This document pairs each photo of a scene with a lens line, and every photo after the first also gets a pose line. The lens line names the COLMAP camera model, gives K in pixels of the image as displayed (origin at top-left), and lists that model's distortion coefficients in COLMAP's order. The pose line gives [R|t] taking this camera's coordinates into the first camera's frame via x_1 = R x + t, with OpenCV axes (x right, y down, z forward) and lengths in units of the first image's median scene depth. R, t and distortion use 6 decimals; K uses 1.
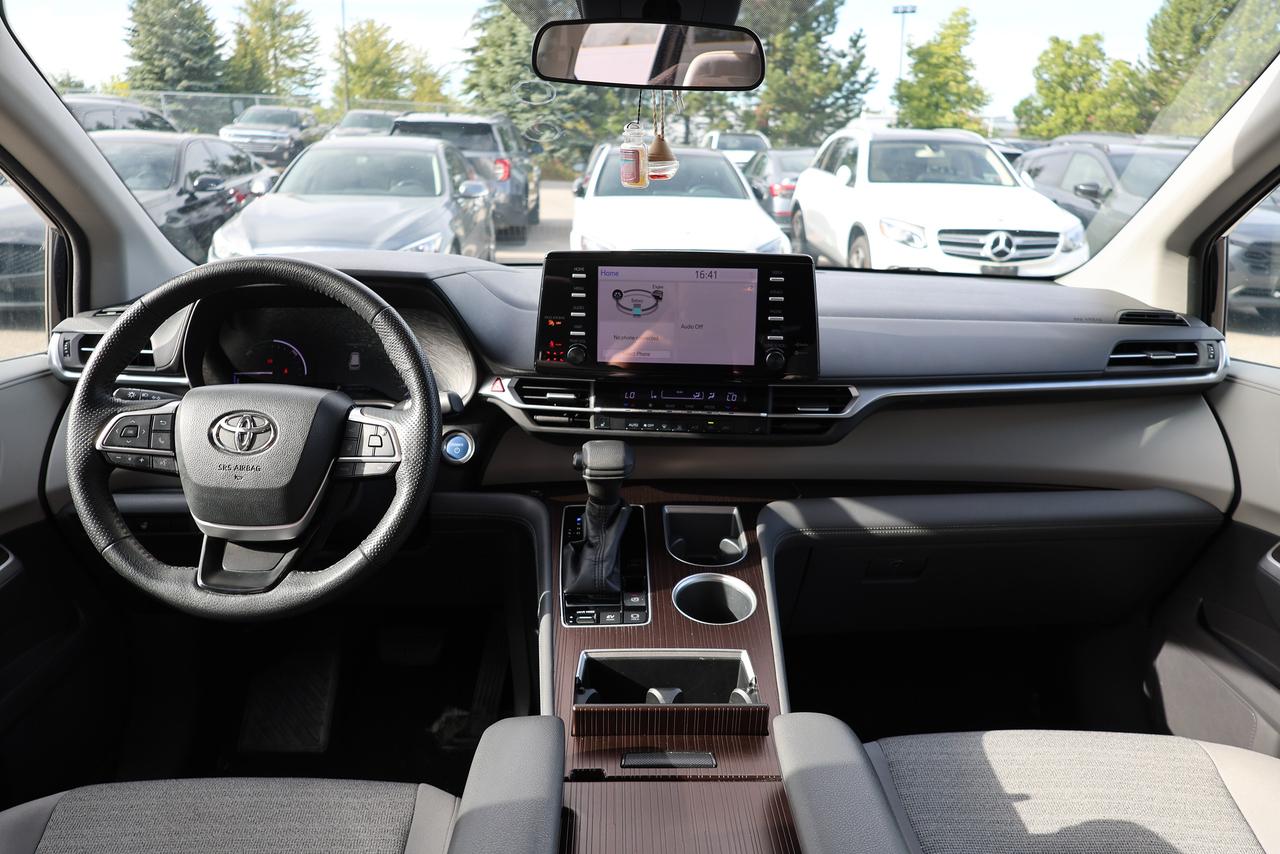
lens RADIAL K [[892.1, 0, 646.0], [0, 892.1, 422.4], [0, 0, 1]] dist [-0.007251, 0.003795]
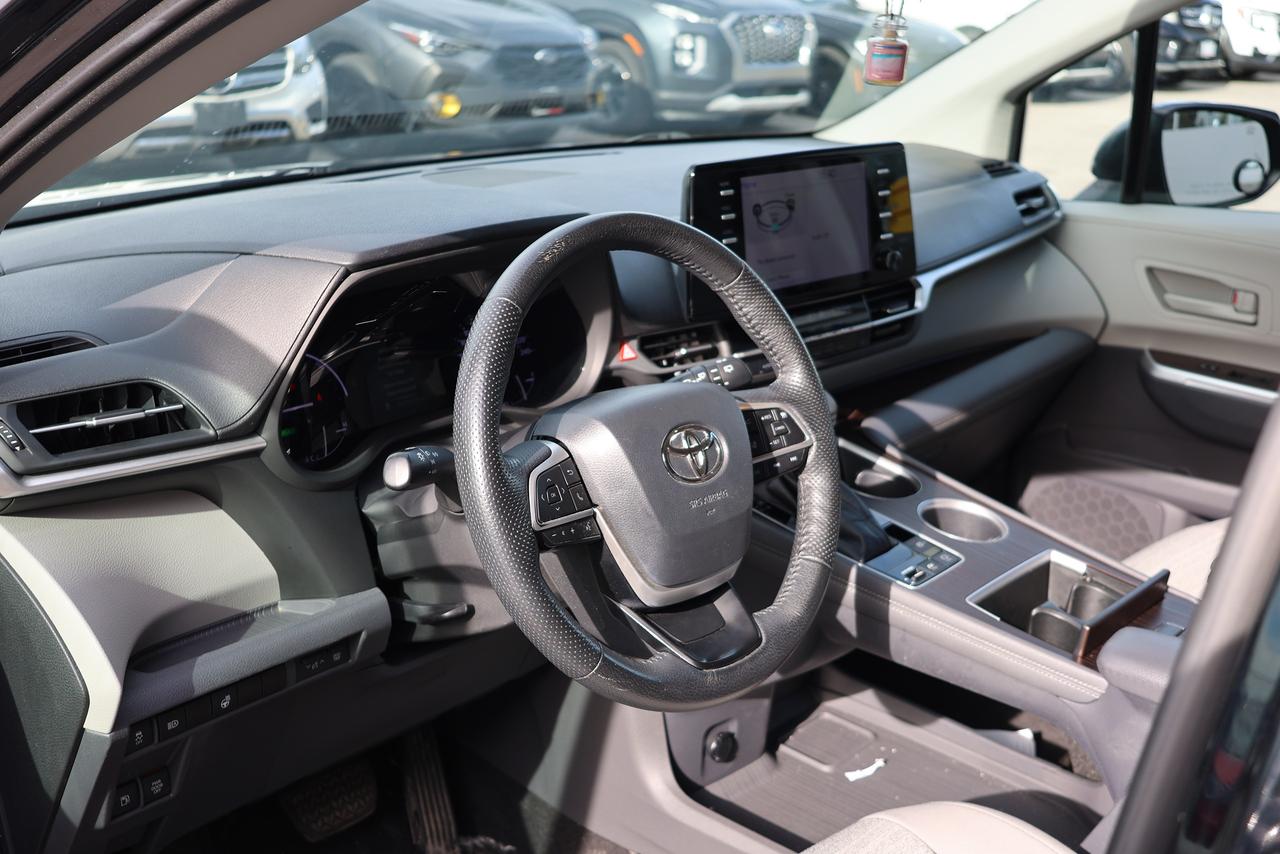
lens RADIAL K [[1443.1, 0, 643.8], [0, 1443.1, 430.5], [0, 0, 1]] dist [0.060401, 0.000000]
pose [[0.698507, -0.227966, 0.678321, -0.998042], [0.189007, 0.973013, 0.132372, -0.135008], [-0.690192, 0.035745, 0.722743, 0.116556]]
